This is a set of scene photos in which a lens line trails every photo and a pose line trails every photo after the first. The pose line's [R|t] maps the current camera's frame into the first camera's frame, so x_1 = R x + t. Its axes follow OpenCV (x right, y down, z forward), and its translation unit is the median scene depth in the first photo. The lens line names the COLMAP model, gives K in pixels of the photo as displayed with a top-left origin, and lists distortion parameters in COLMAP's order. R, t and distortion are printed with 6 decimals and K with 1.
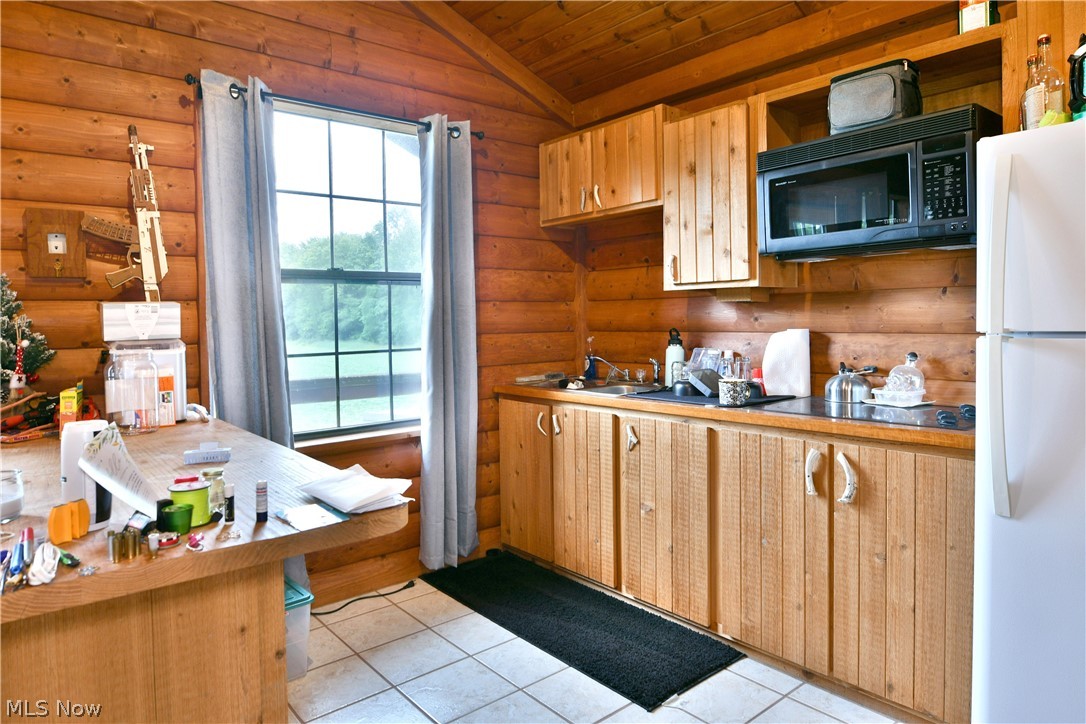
lens RADIAL K [[663.4, 0, 585.2], [0, 663.4, 360.3], [0, 0, 1]] dist [-0.005457, -0.001831]
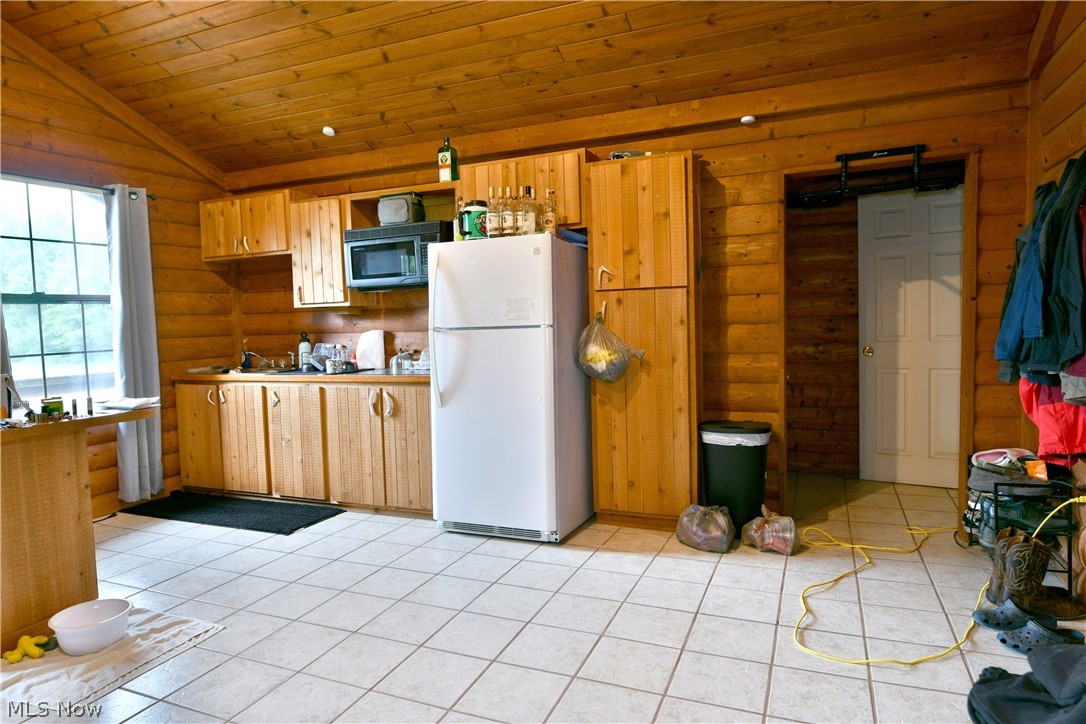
lens RADIAL K [[644.3, 0, 543.0], [0, 644.3, 362.0], [0, 0, 1]] dist [-0.010777, -0.001517]
pose [[0.905666, -0.038637, 0.422227, 0.003198], [0.041485, 0.999136, 0.002443, 0.046997], [-0.421957, 0.015303, 0.906487, -0.665216]]
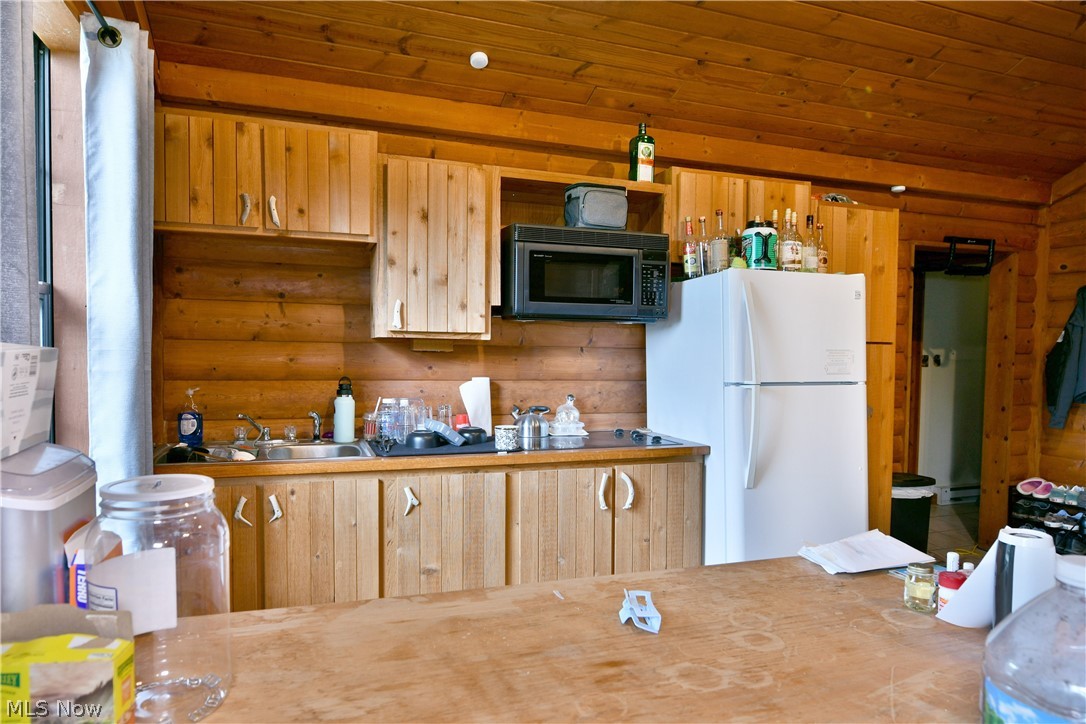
lens RADIAL K [[675.0, 0, 517.6], [0, 675.0, 385.2], [0, 0, 1]] dist [-0.001707, -0.002228]
pose [[0.388919, -0.027932, 0.920848, -0.698251], [0.036958, 0.999209, 0.014699, -0.047398], [-0.920530, 0.028316, 0.389644, 0.487511]]
